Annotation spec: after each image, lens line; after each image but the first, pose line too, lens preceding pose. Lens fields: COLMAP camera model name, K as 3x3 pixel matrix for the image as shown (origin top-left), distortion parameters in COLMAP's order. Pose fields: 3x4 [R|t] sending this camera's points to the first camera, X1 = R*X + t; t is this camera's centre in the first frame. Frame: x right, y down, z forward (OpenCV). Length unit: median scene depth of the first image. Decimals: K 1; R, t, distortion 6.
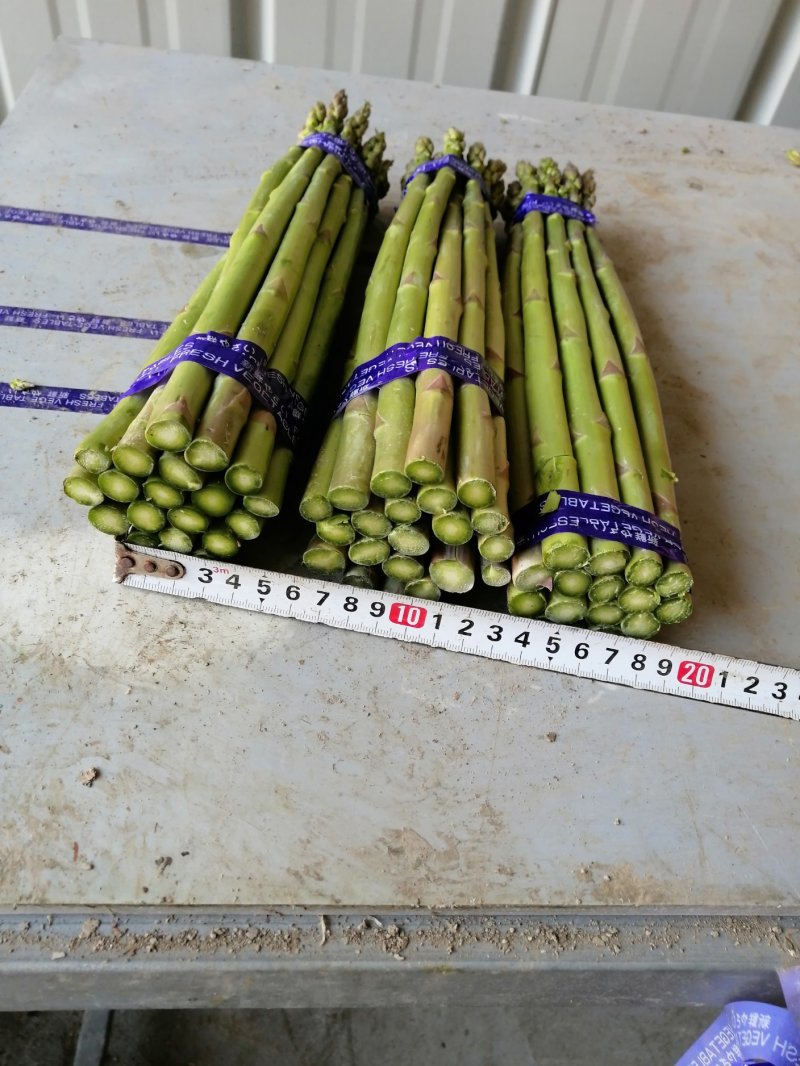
lens RADIAL K [[832.1, 0, 390.5], [0, 832.1, 535.4], [0, 0, 1]] dist [-0.052308, 0.083785]
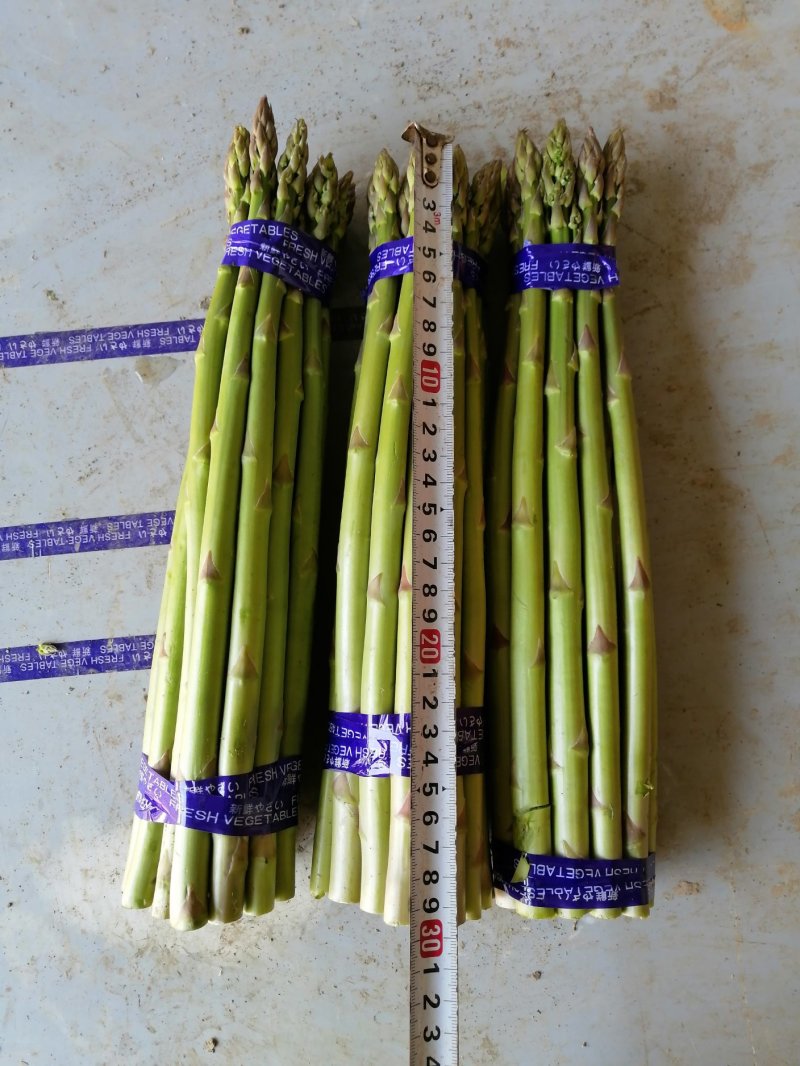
lens RADIAL K [[832.1, 0, 390.5], [0, 832.1, 535.4], [0, 0, 1]] dist [-0.052308, 0.083785]
pose [[0.979403, -0.085531, -0.182907, 0.256402], [0.176709, 0.801365, 0.571479, -1.058405], [0.097696, -0.592029, 0.799973, 0.336917]]
